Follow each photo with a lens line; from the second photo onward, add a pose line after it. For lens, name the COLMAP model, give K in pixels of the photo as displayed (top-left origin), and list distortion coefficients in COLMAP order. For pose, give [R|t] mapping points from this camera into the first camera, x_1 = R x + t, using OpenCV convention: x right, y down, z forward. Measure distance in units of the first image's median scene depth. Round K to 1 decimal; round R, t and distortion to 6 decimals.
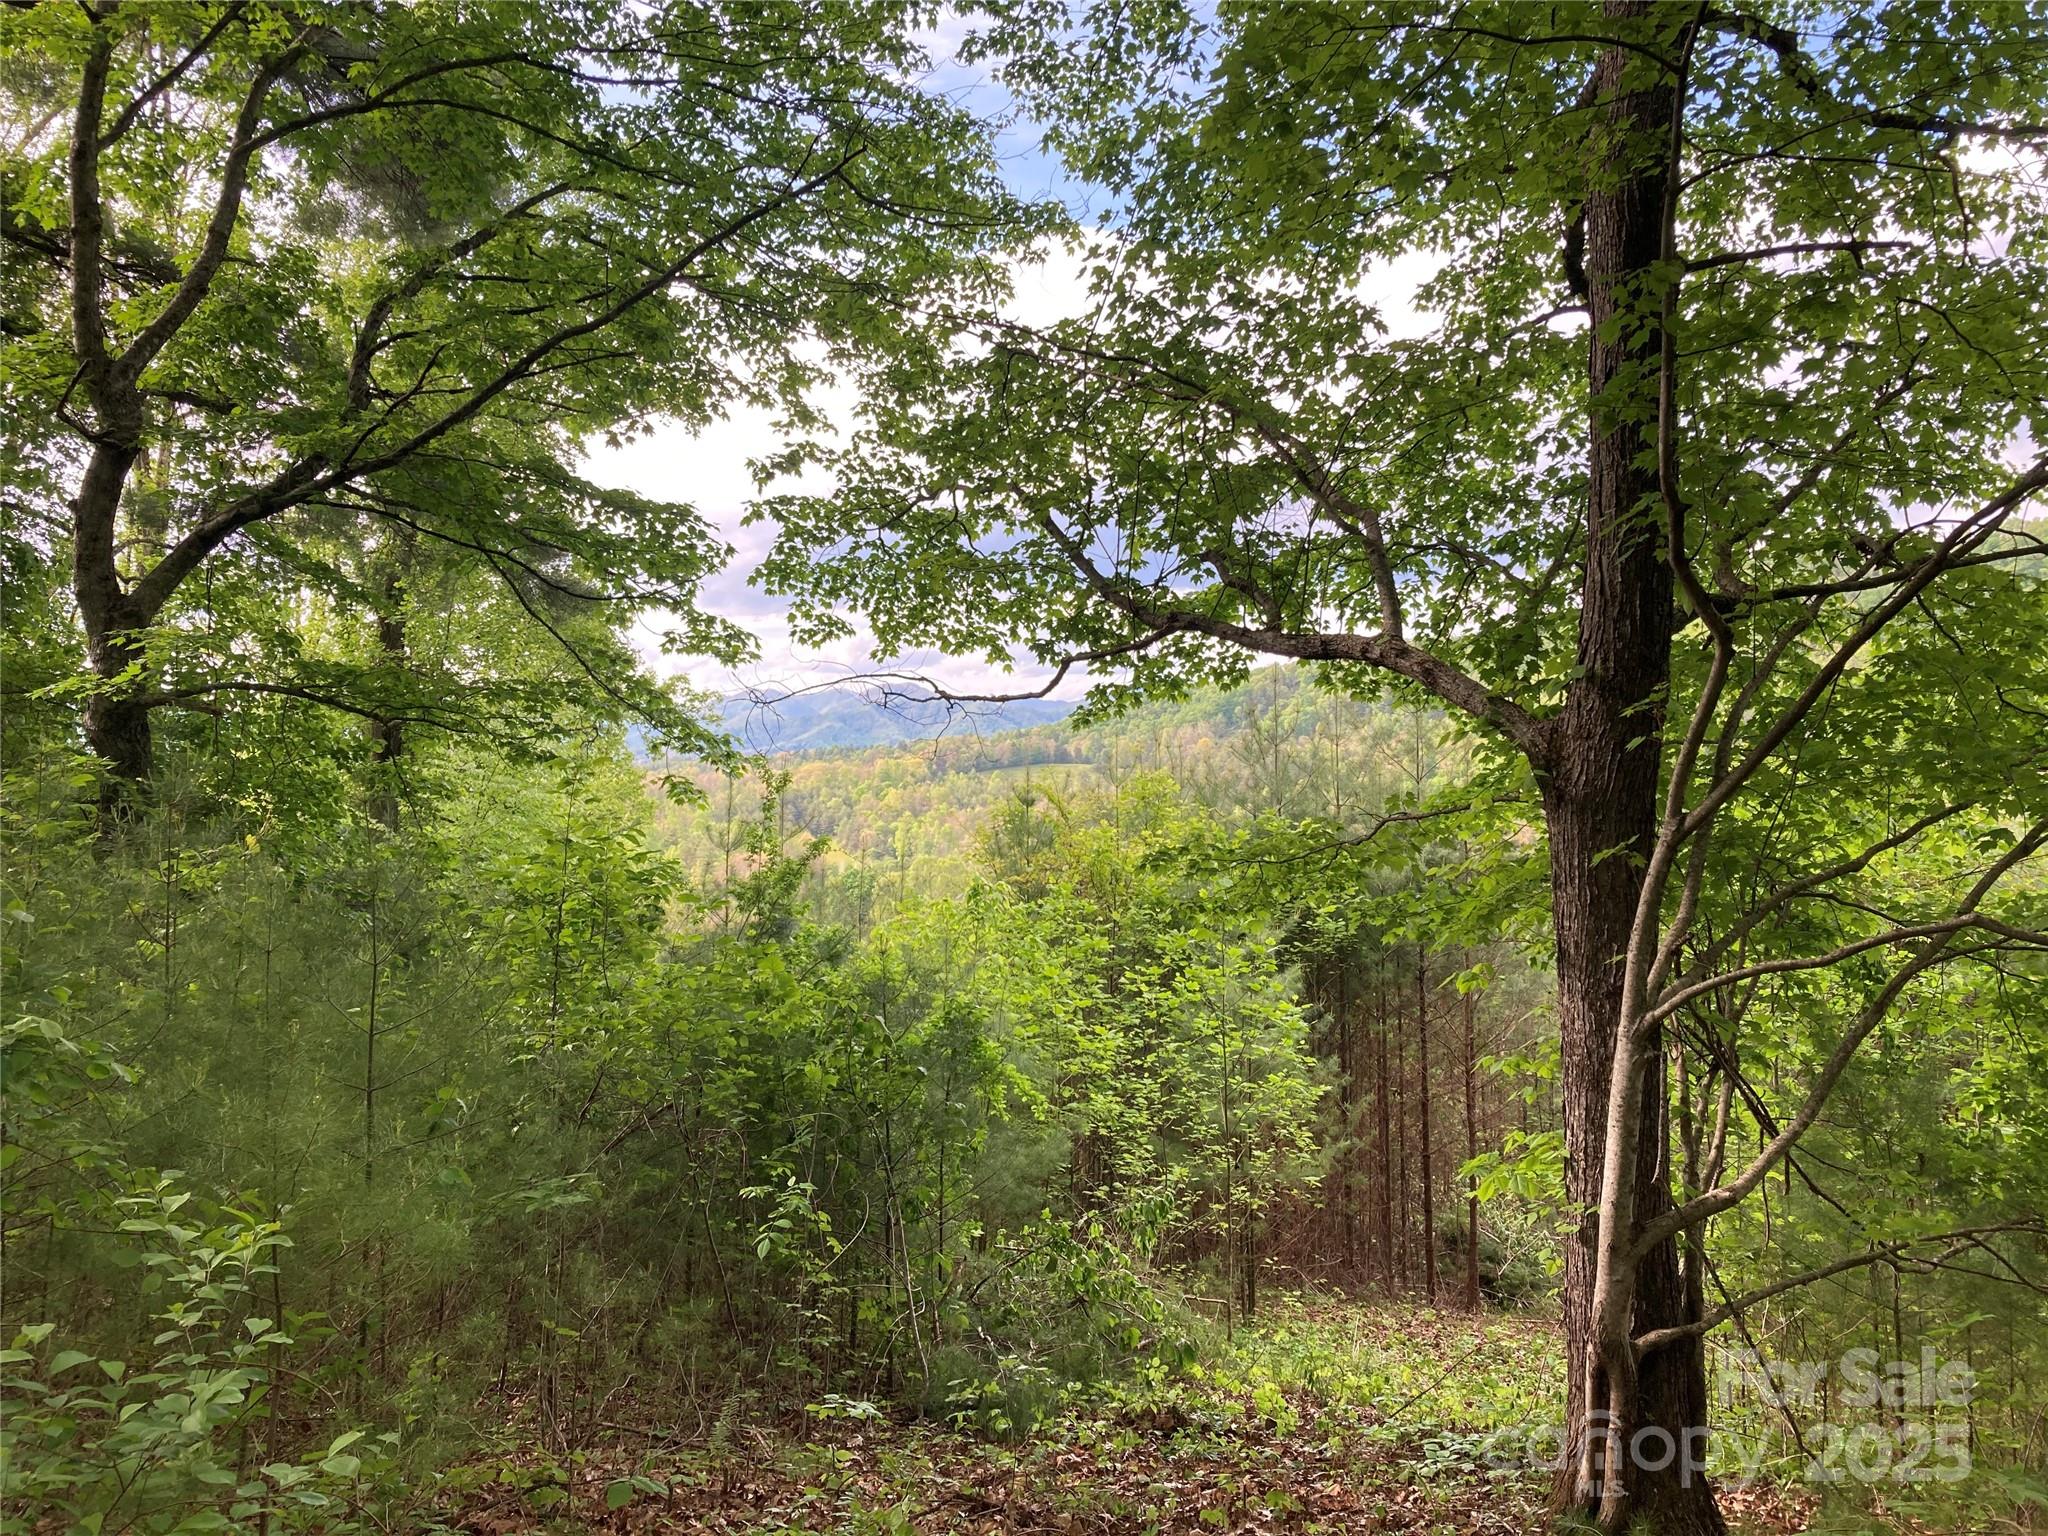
lens RADIAL K [[1663.6, 0, 974.6], [0, 1663.6, 745.9], [0, 0, 1]] dist [0.109673, -0.185978]
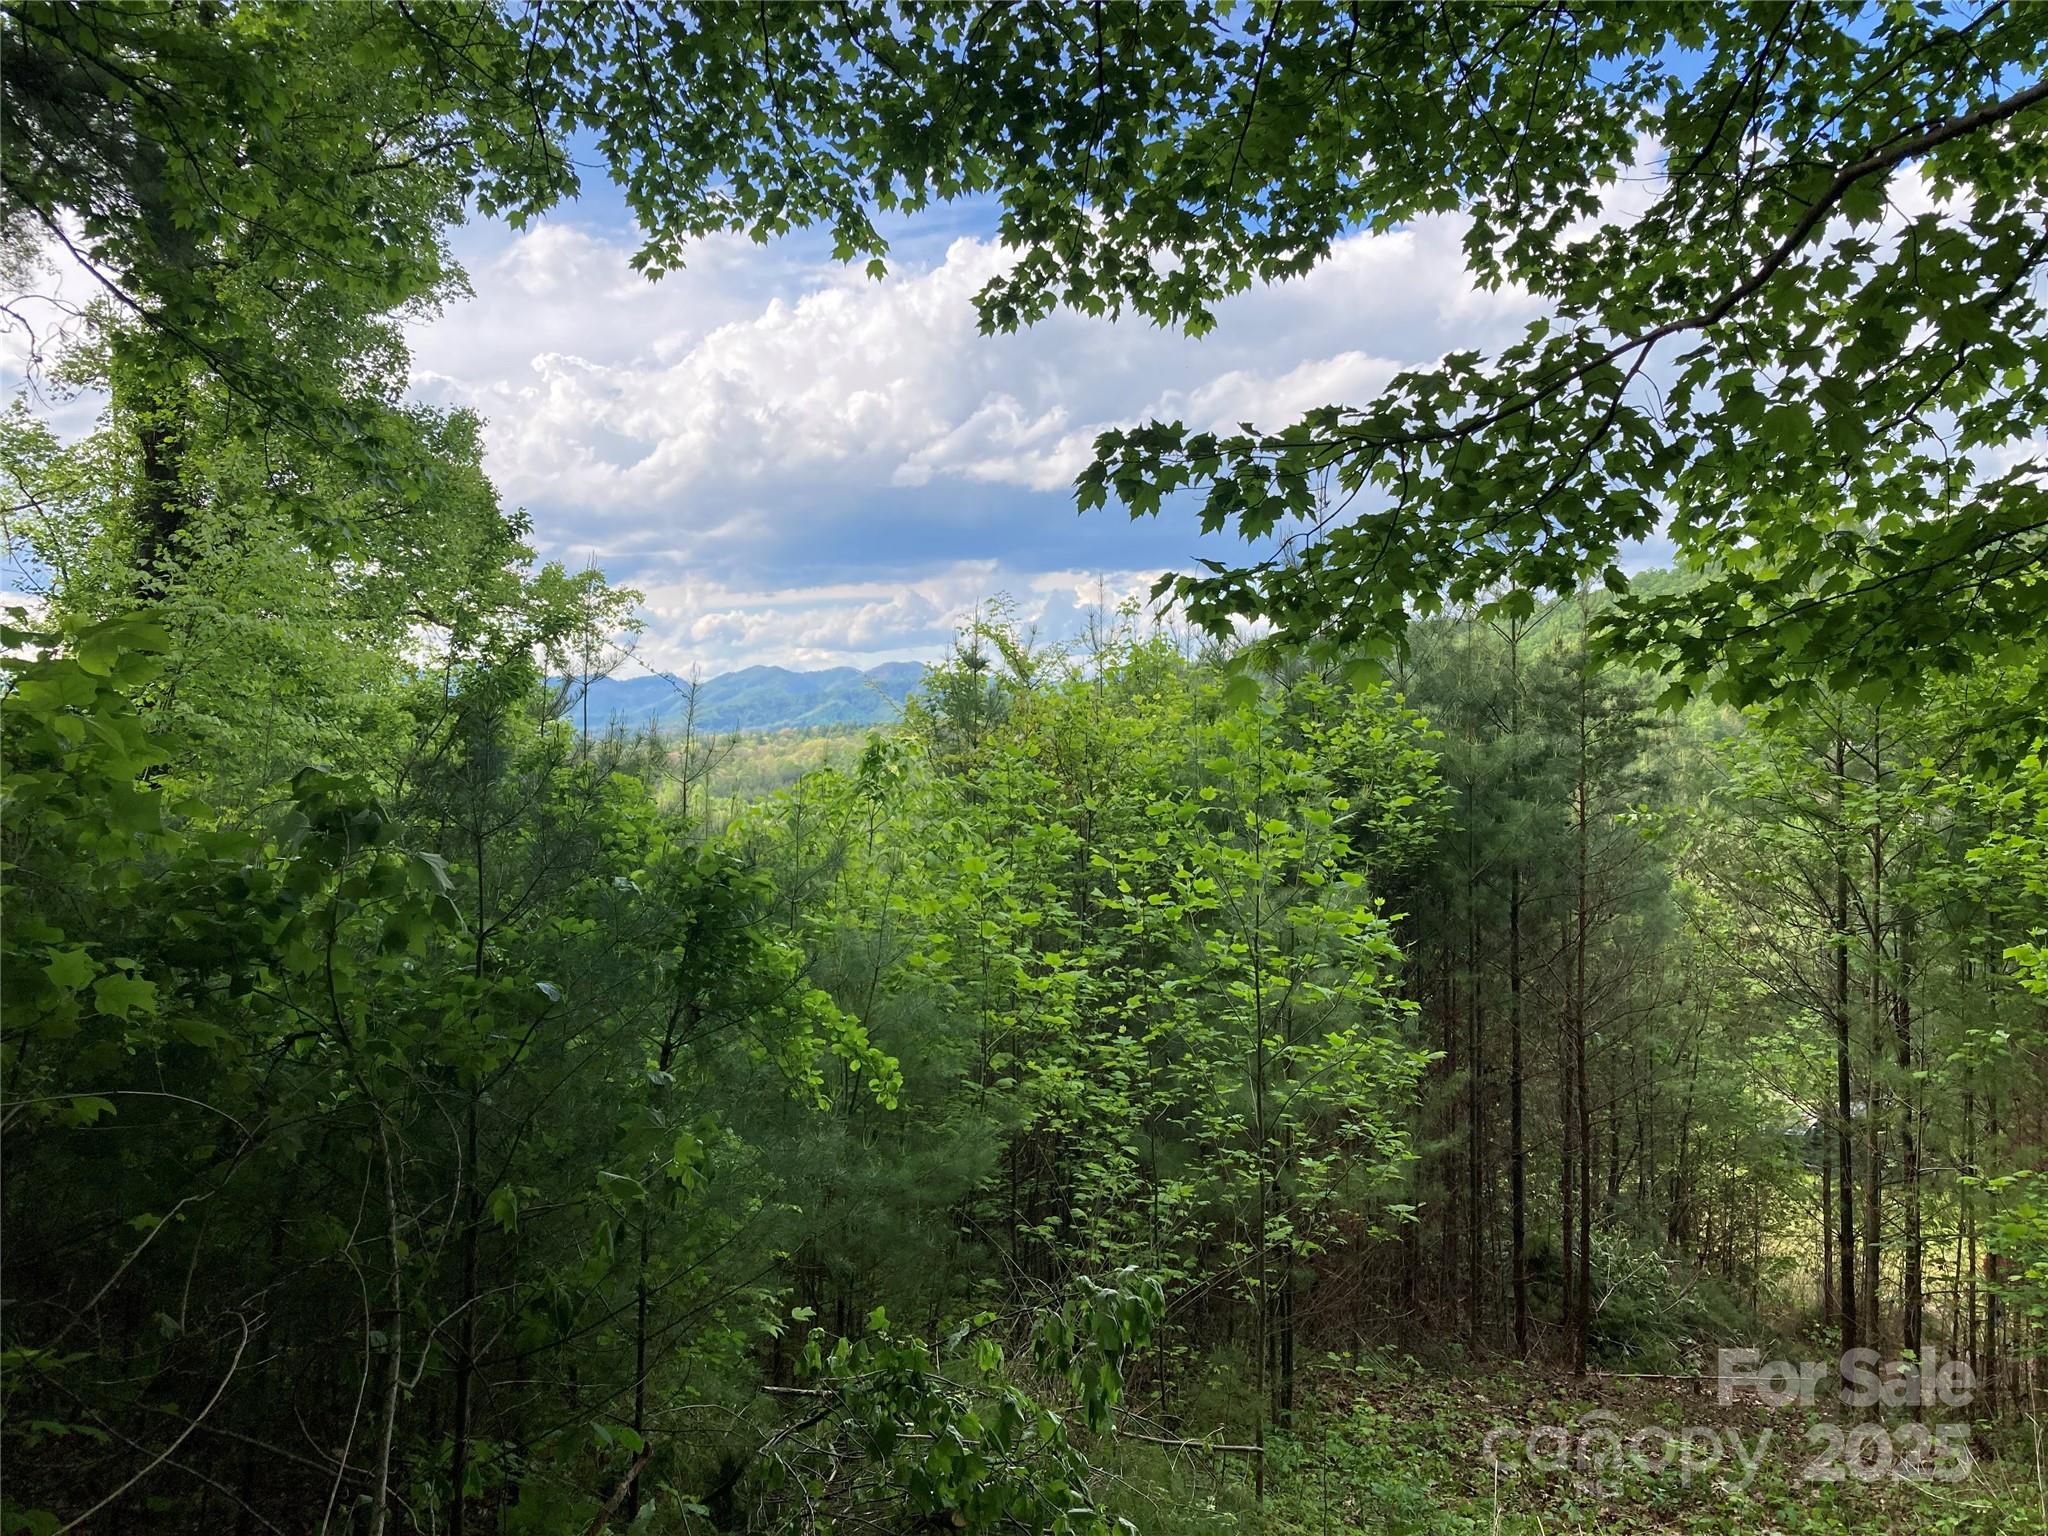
lens RADIAL K [[1644.2, 0, 1020.2], [0, 1644.2, 754.3], [0, 0, 1]] dist [0.096355, -0.184862]
pose [[0.999659, 0.013314, 0.022484, 0.050153], [-0.013586, 0.999836, 0.011969, 0.090654], [-0.022320, -0.012270, 0.999676, 0.411182]]
